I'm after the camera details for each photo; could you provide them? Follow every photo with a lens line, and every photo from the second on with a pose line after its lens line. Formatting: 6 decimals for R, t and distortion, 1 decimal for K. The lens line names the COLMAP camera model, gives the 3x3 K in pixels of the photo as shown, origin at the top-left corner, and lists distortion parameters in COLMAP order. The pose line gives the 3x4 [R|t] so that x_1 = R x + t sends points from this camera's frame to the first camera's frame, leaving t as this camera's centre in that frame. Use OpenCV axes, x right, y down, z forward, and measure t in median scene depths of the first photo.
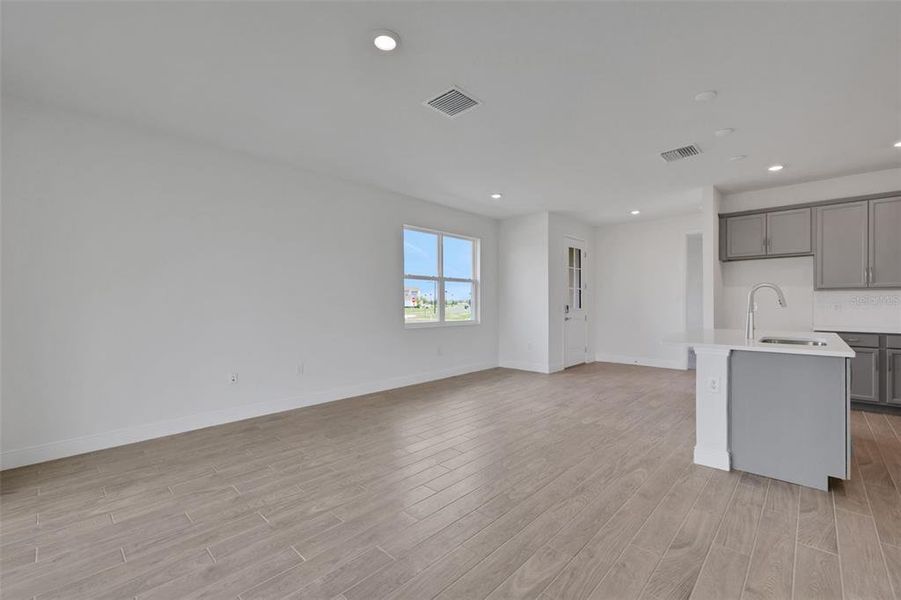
lens RADIAL K [[382.1, 0, 450.9], [0, 382.1, 305.0], [0, 0, 1]] dist [0.000840, -0.000047]
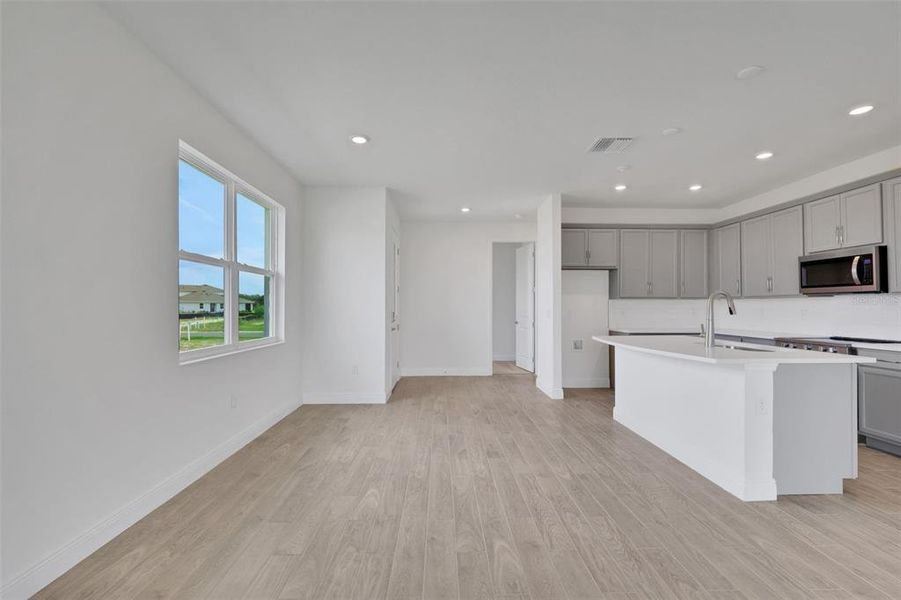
lens RADIAL K [[382.1, 0, 450.9], [0, 382.1, 305.0], [0, 0, 1]] dist [0.000840, -0.000047]
pose [[0.707380, 0.006595, 0.706803, -0.241580], [0.002458, 0.999927, -0.011791, -0.005787], [-0.706829, 0.010078, 0.707312, 0.496678]]
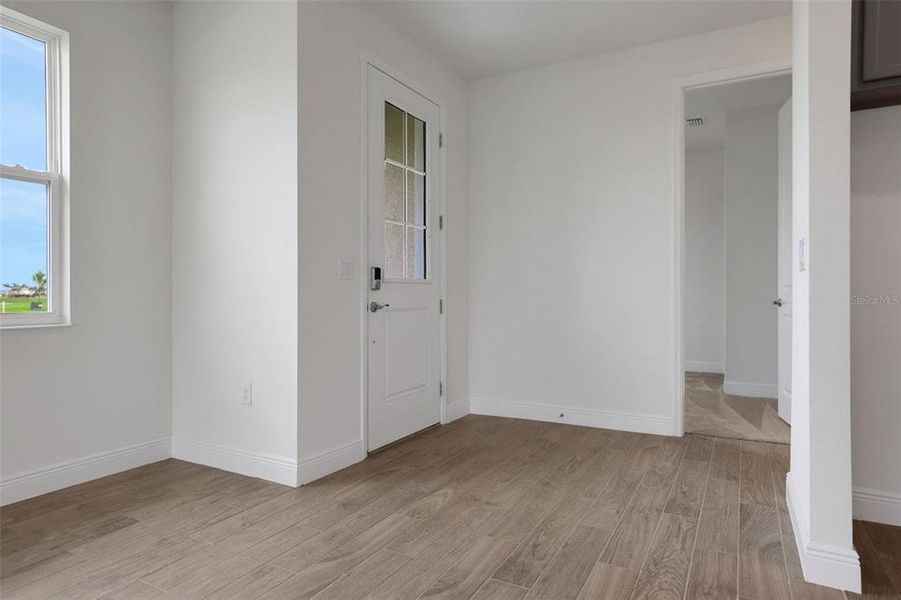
lens RADIAL K [[536.0, 0, 450.9], [0, 536.0, 295.9], [0, 0, 1]] dist [-0.003410, 0.001436]
pose [[0.968438, -0.001502, 0.249250, 0.350989], [0.001891, 0.999997, -0.001322, 0.038459], [-0.249247, 0.001751, 0.968438, 0.735171]]
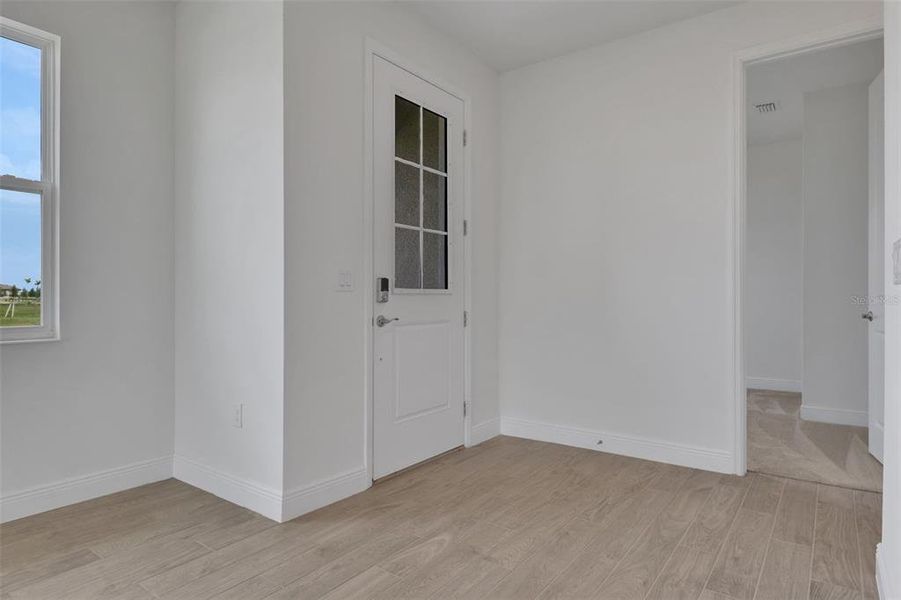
lens RADIAL K [[521.3, 0, 450.5], [0, 521.3, 300.0], [0, 0, 1]] dist [0.004597, -0.003581]
pose [[0.992819, -0.000645, 0.119626, 0.432540], [0.000843, 0.999998, -0.001602, 0.028196], [-0.119625, 0.001692, 0.992818, 0.807704]]
